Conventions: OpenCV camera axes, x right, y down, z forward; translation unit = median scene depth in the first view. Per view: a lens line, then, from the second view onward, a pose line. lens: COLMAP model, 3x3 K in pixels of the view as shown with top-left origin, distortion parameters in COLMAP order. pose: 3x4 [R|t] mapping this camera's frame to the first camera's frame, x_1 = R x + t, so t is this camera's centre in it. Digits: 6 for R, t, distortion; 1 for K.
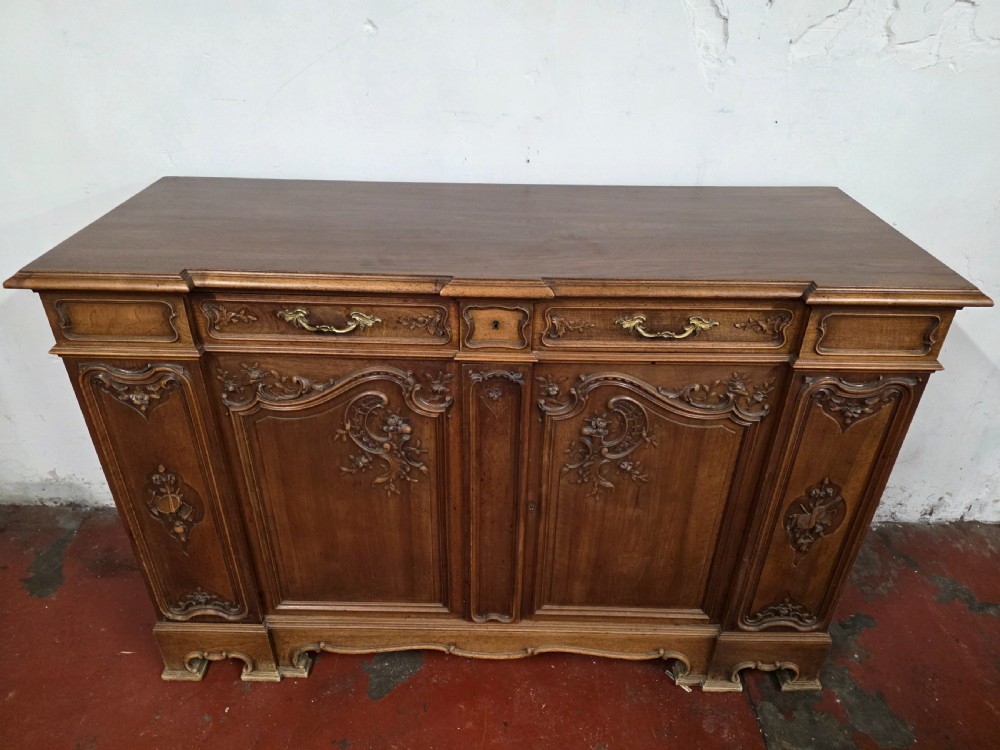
lens RADIAL K [[675.7, 0, 496.8], [0, 675.7, 370.5], [0, 0, 1]] dist [0.060130, -0.065989]
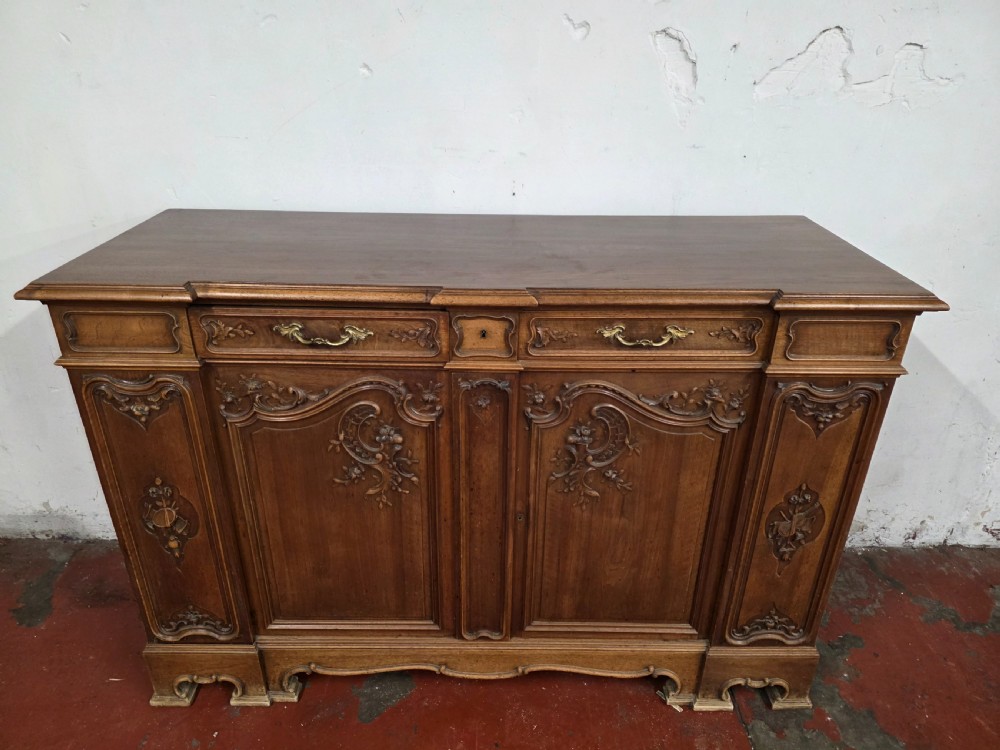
lens RADIAL K [[672.1, 0, 496.5], [0, 672.1, 374.6], [0, 0, 1]] dist [0.069839, -0.075407]
pose [[0.999908, -0.007098, 0.011547, 0.005330], [0.008008, 0.996703, -0.080739, 0.066001], [-0.010936, 0.080824, 0.996668, -0.034068]]
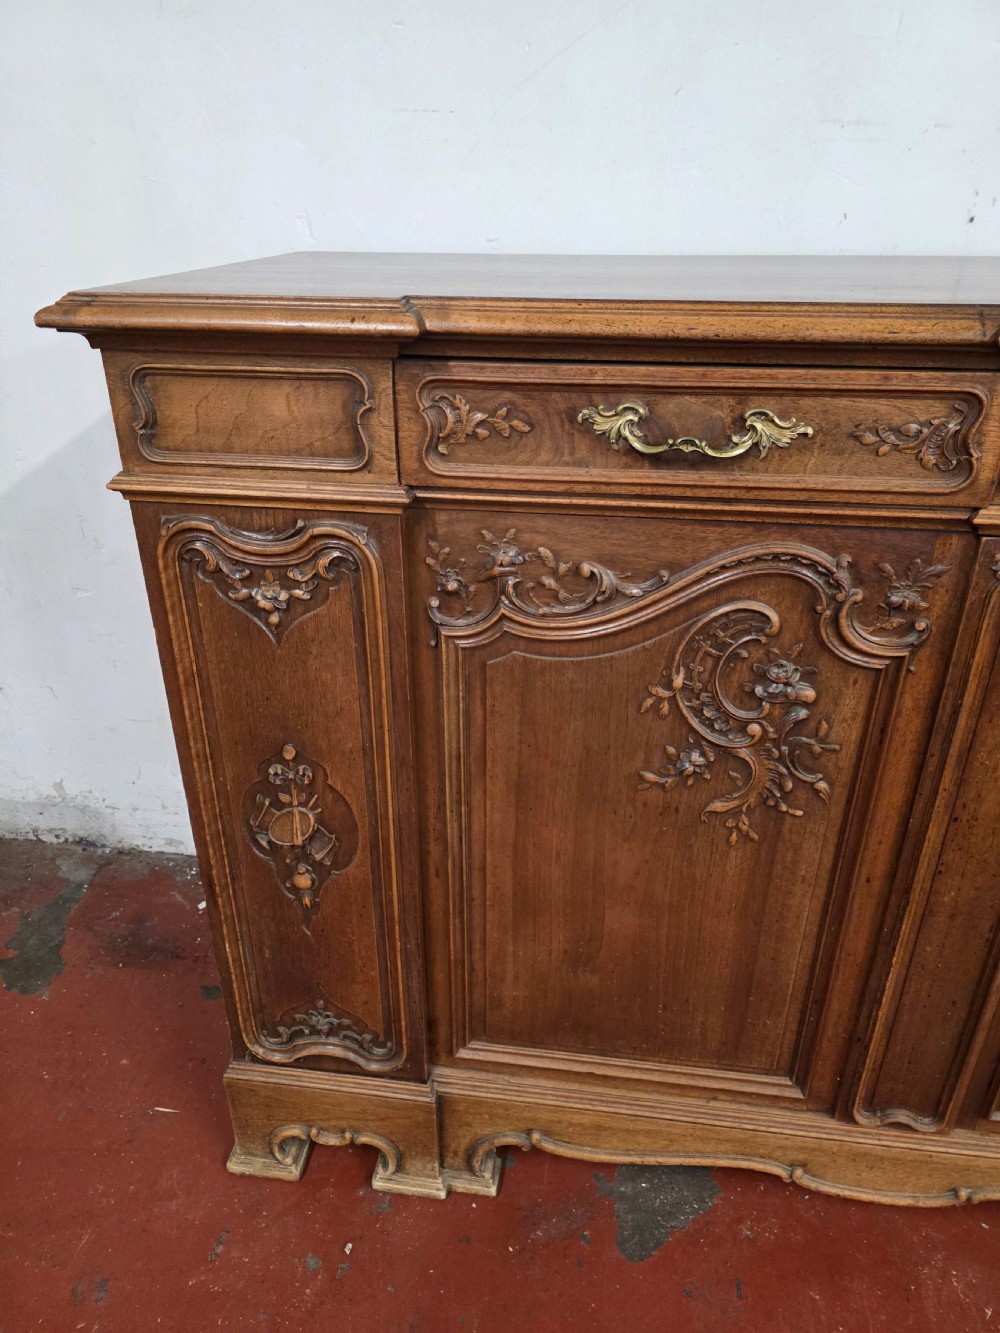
lens RADIAL K [[895.9, 0, 498.8], [0, 895.9, 657.3], [0, 0, 1]] dist [0.069839, -0.075407]
pose [[0.992904, 0.041967, -0.111264, -0.248619], [-0.050167, 0.996145, -0.071955, 0.106076], [0.107815, 0.077026, 0.991183, 0.331203]]
